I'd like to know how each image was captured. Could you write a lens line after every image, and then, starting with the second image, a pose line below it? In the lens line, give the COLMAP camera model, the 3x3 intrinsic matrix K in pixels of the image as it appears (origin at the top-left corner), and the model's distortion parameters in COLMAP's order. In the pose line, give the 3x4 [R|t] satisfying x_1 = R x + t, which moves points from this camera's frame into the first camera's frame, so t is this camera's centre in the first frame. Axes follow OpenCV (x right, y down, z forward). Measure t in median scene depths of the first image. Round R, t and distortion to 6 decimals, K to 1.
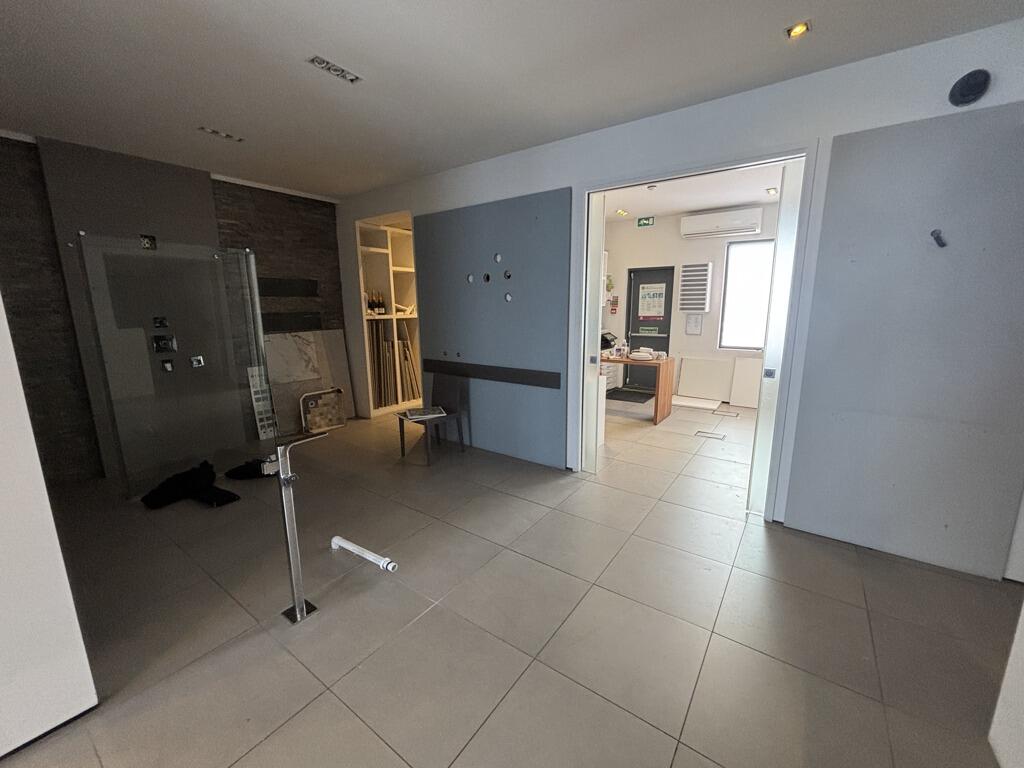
lens RADIAL K [[411.2, 0, 512.0], [0, 411.2, 384.0], [0, 0, 1]] dist [0.000353, -0.000096]
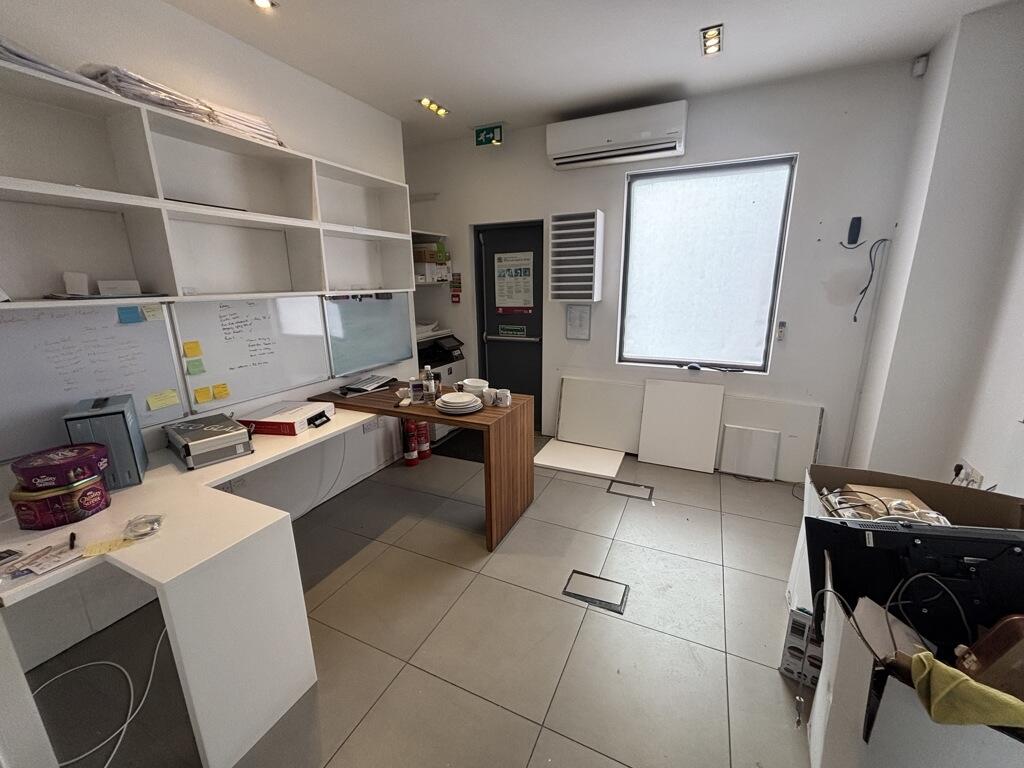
lens RADIAL K [[411.2, 0, 512.0], [0, 411.2, 384.0], [0, 0, 1]] dist [0.000353, -0.000096]
pose [[0.984095, -0.046478, 0.171457, 0.246290], [0.037684, 0.997819, 0.054193, -0.093446], [-0.173602, -0.046869, 0.983700, 0.441101]]
